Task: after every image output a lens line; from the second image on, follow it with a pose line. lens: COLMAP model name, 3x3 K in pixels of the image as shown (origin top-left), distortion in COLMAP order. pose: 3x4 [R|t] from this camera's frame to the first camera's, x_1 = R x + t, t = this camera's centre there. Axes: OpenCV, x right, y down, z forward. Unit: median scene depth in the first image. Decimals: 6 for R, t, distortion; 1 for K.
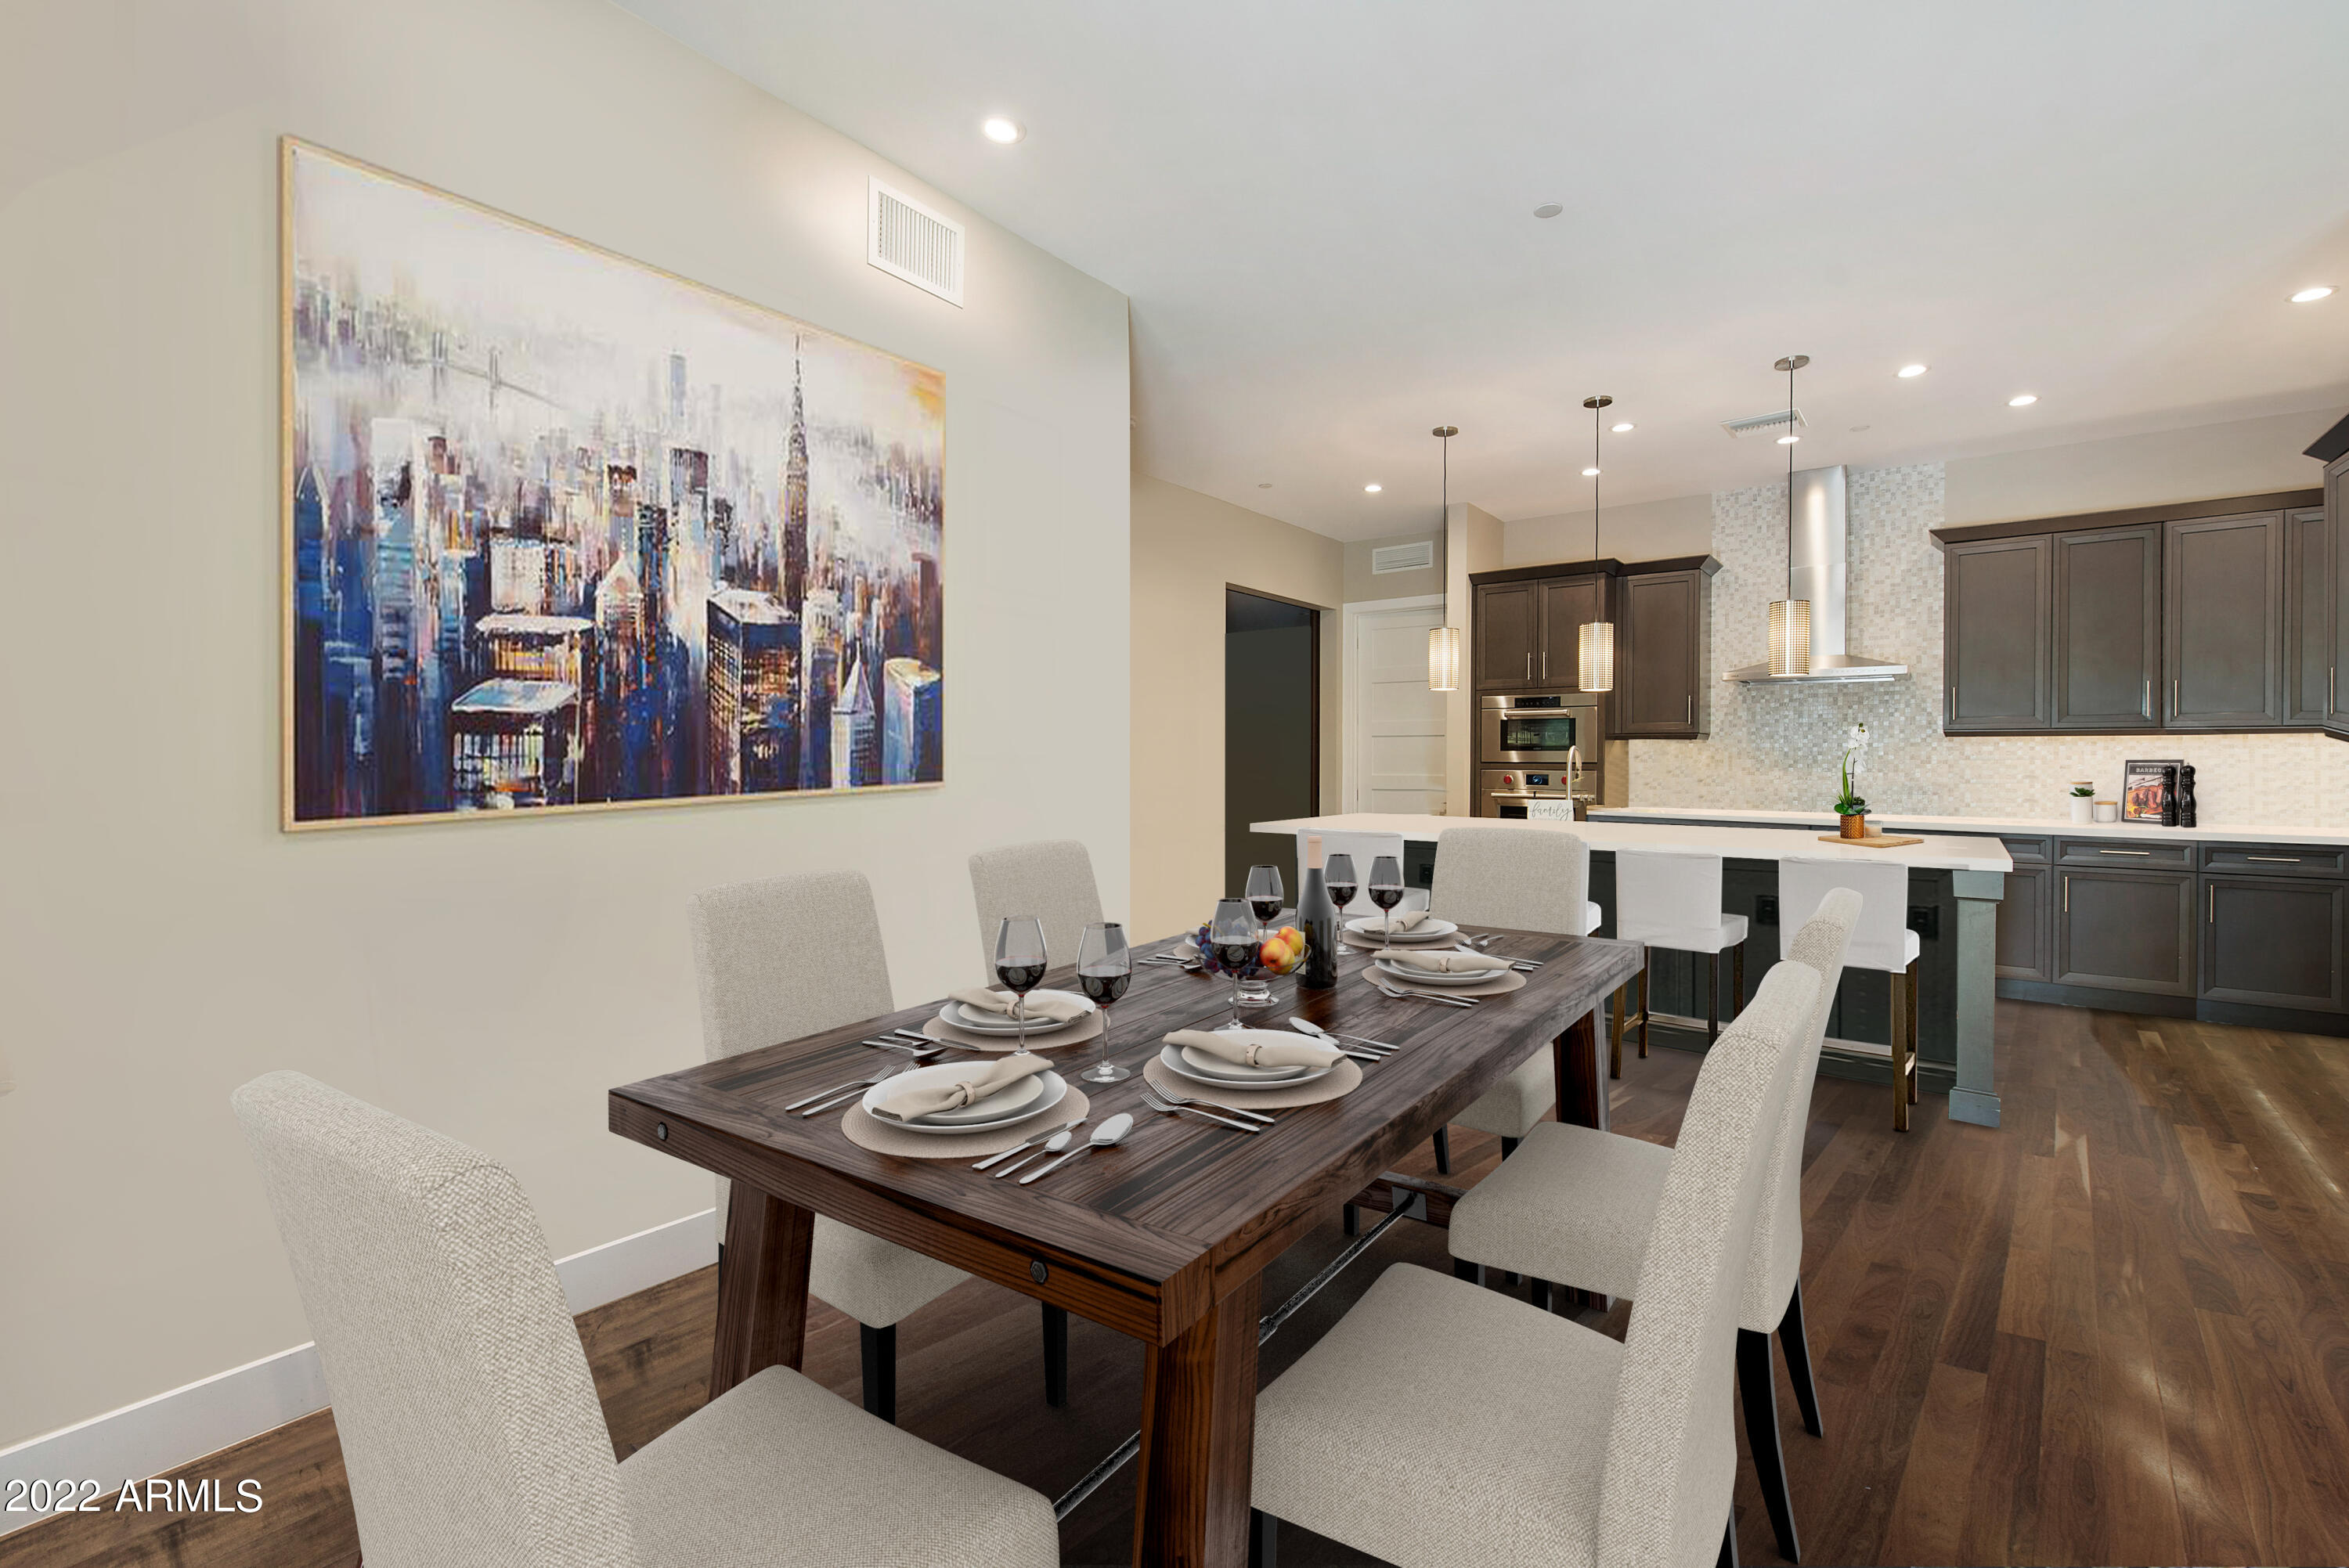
lens RADIAL K [[1029.4, 0, 1112.6], [0, 1029.4, 754.1], [0, 0, 1]] dist [0.002001, 0.000165]
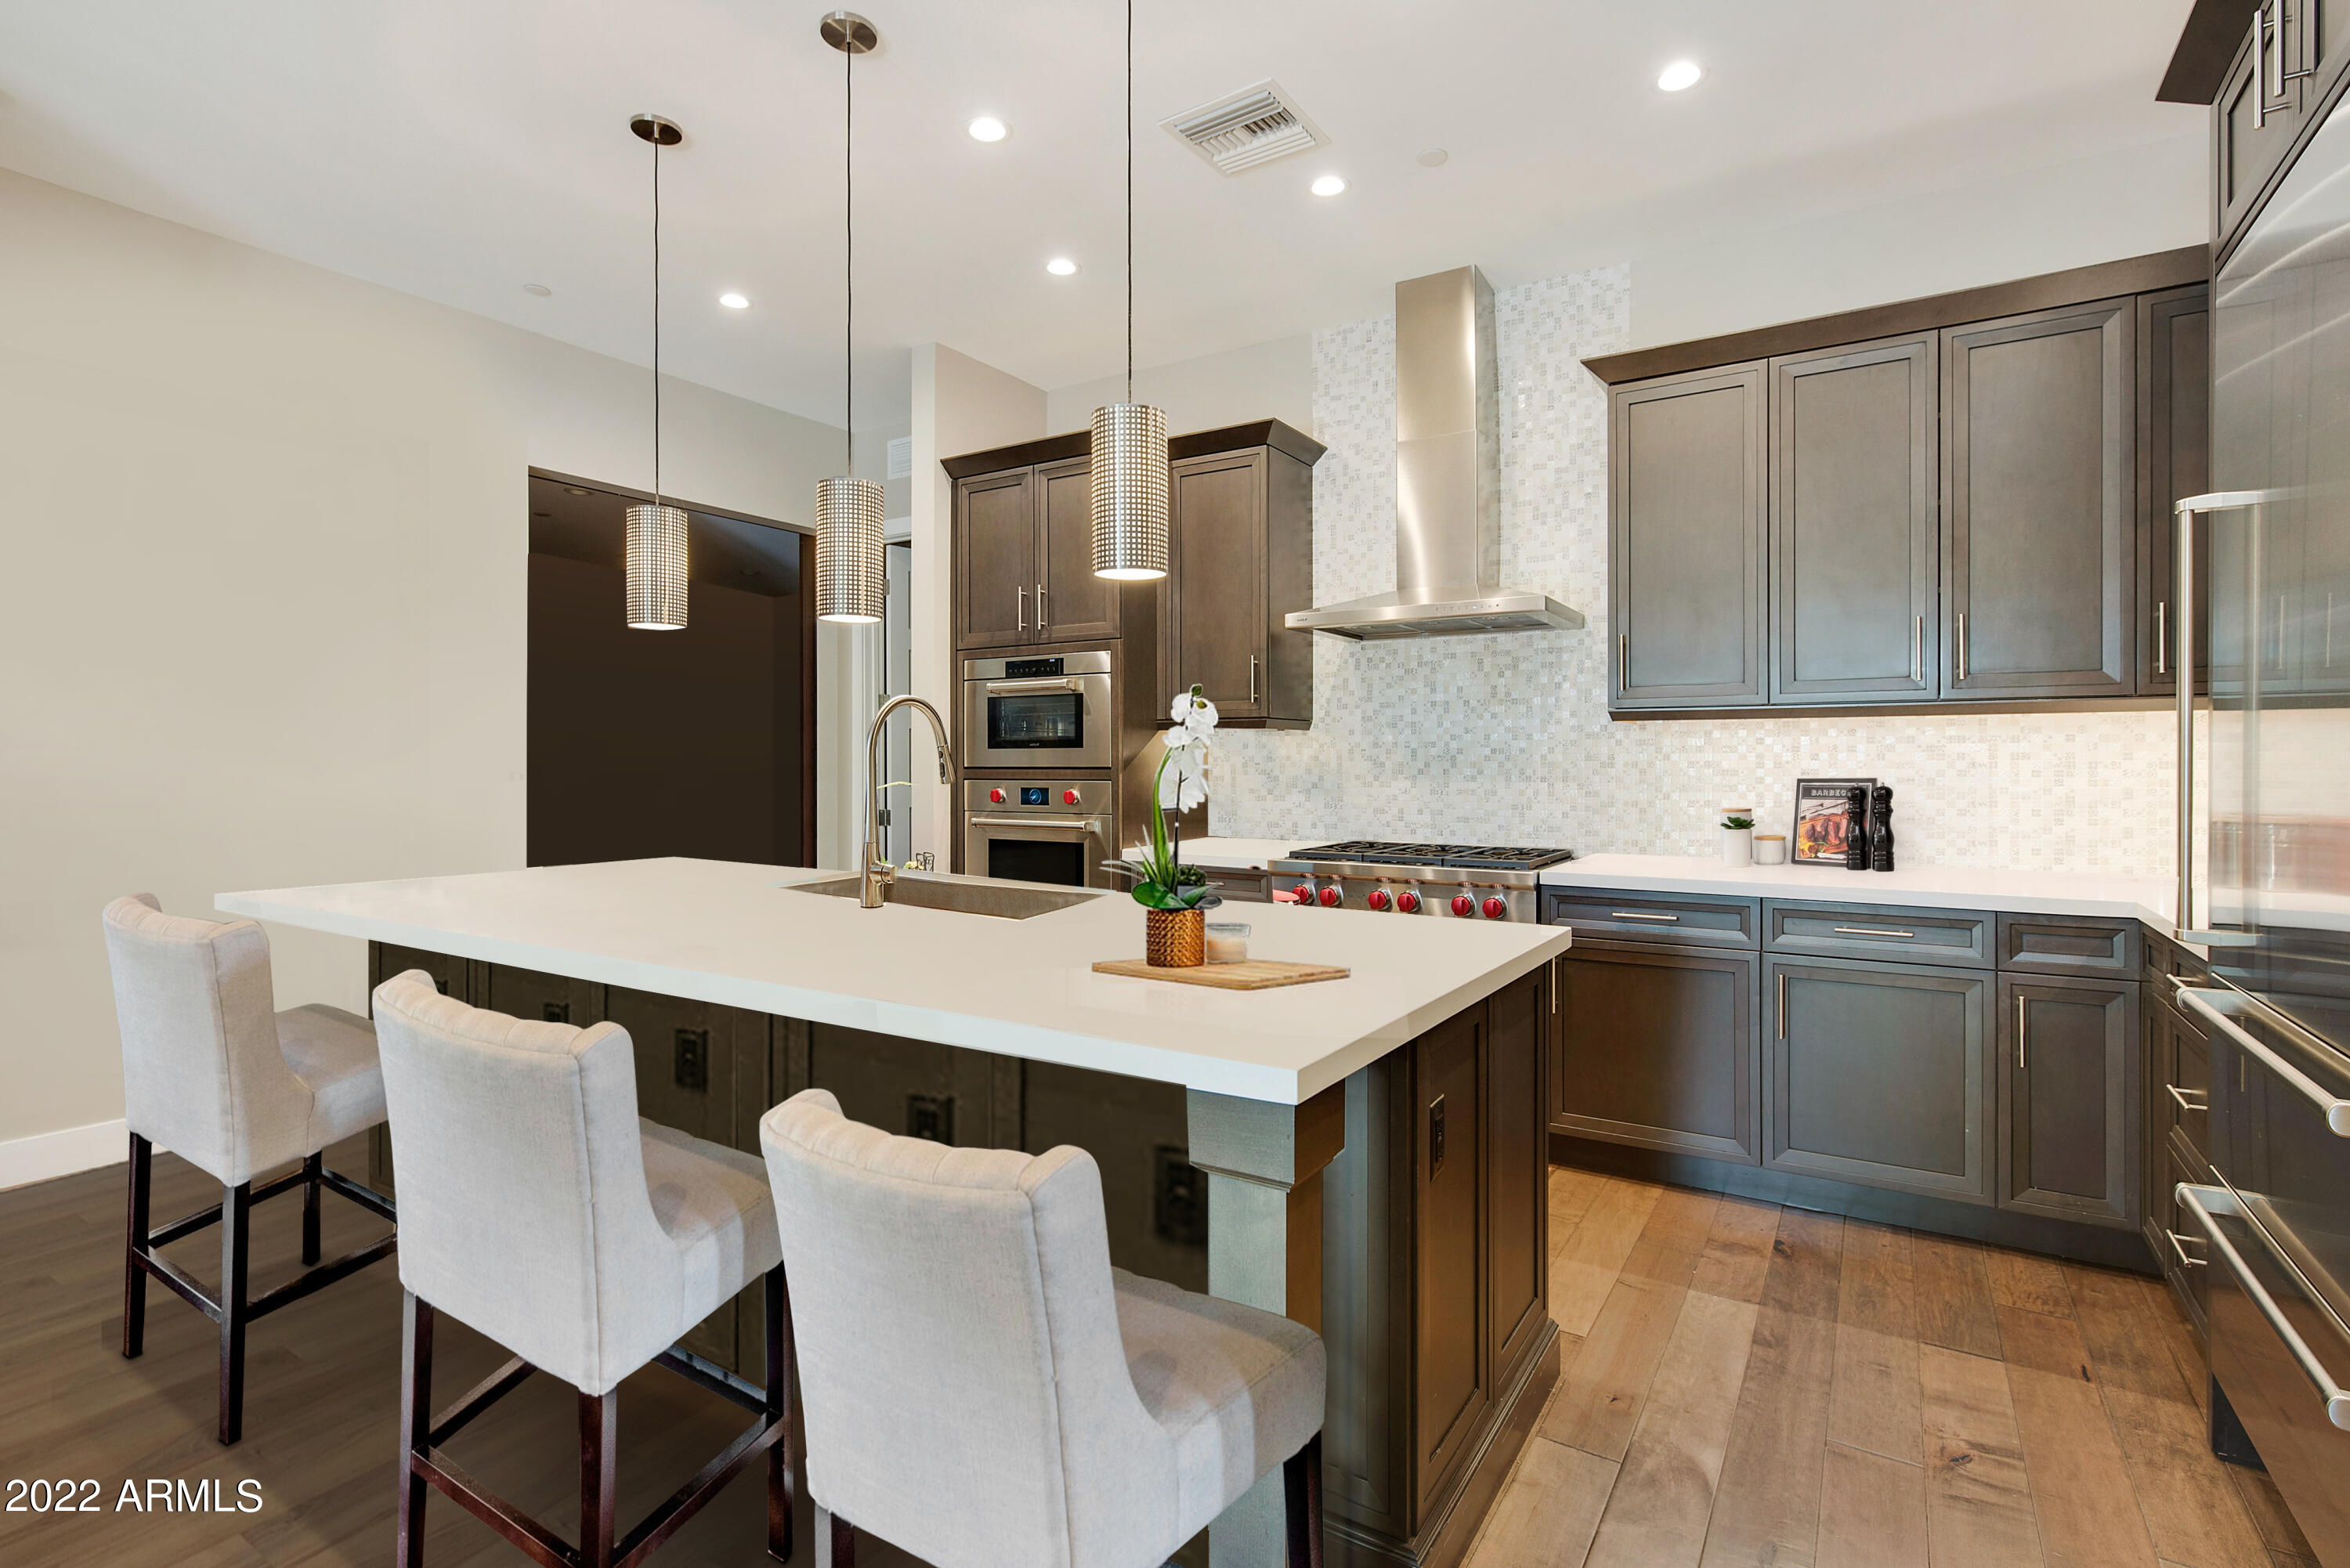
lens RADIAL K [[1091.8, 0, 1150.4], [0, 1091.8, 749.4], [0, 0, 1]] dist [-0.002818, -0.000607]
pose [[0.996216, -0.001291, 0.086905, 0.872223], [0.002347, 0.999925, -0.012050, 0.010285], [-0.086883, 0.012208, 0.996144, 0.731398]]
